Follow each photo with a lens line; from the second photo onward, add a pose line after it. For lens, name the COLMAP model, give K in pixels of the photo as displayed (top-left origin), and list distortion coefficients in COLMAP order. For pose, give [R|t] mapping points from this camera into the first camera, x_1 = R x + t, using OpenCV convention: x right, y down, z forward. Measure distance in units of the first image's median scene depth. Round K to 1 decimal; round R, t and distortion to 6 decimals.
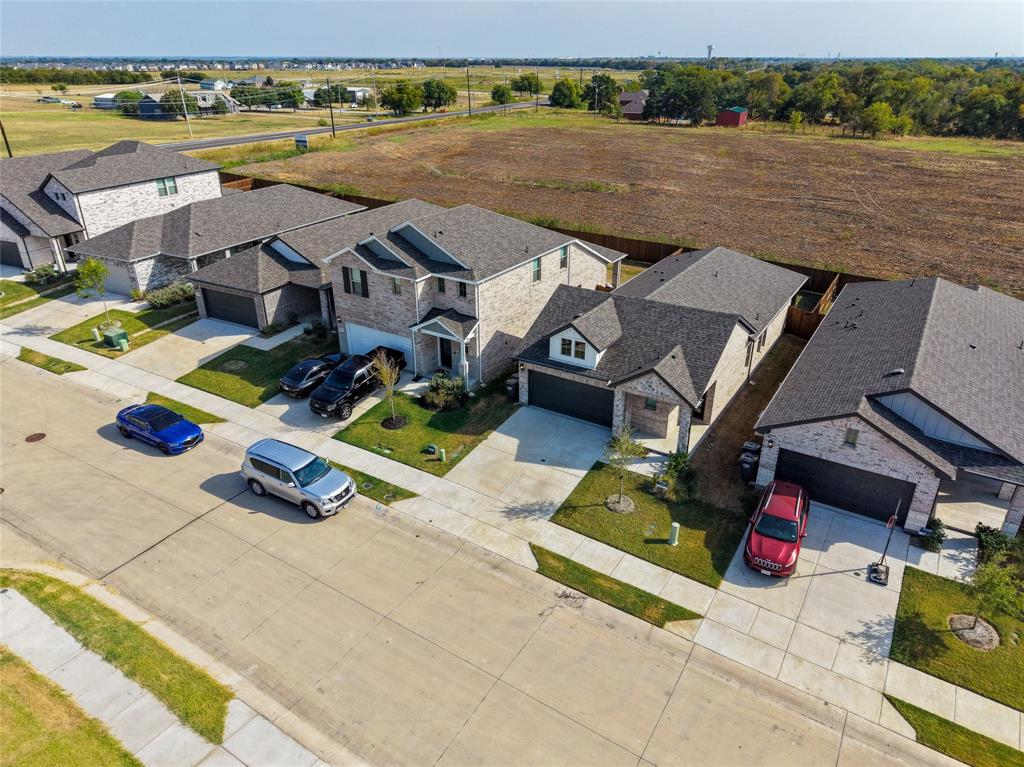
lens RADIAL K [[685.3, 0, 521.2], [0, 685.3, 384.3], [0, 0, 1]] dist [0.011173, -0.010707]
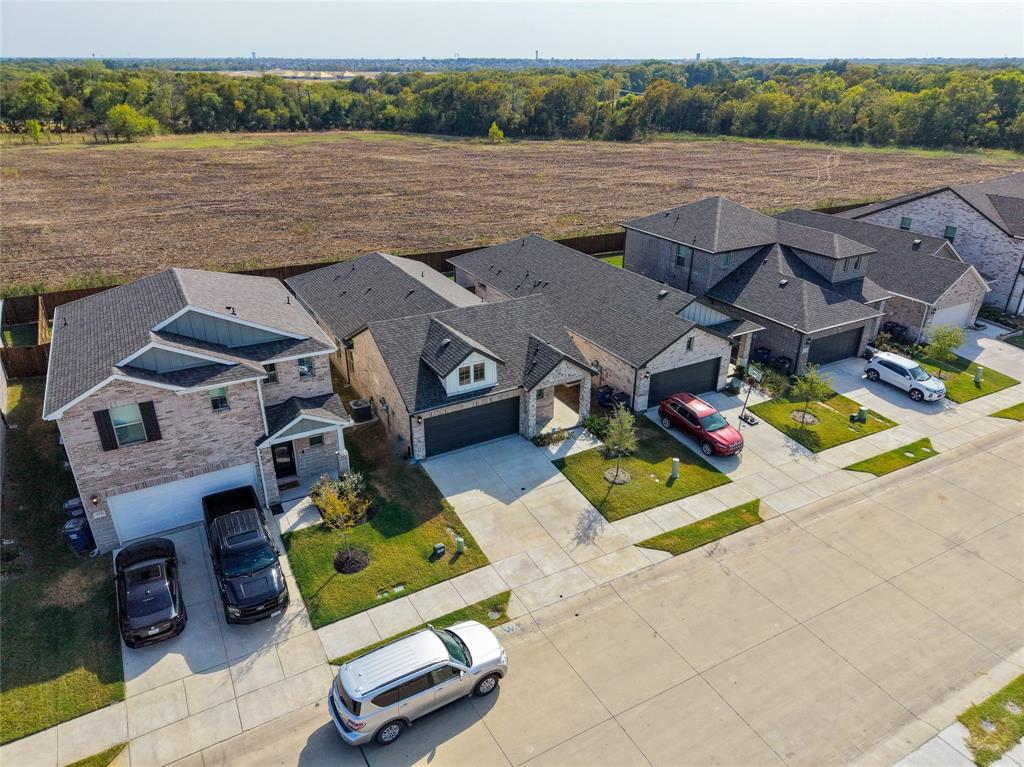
lens RADIAL K [[685.3, 0, 518.3], [0, 685.3, 381.3], [0, 0, 1]] dist [0.011173, -0.010707]
pose [[0.475626, -0.372118, 0.797062, -0.637706], [0.375511, 0.905296, 0.198573, -0.203398], [-0.795469, 0.204859, 0.570317, 0.419558]]
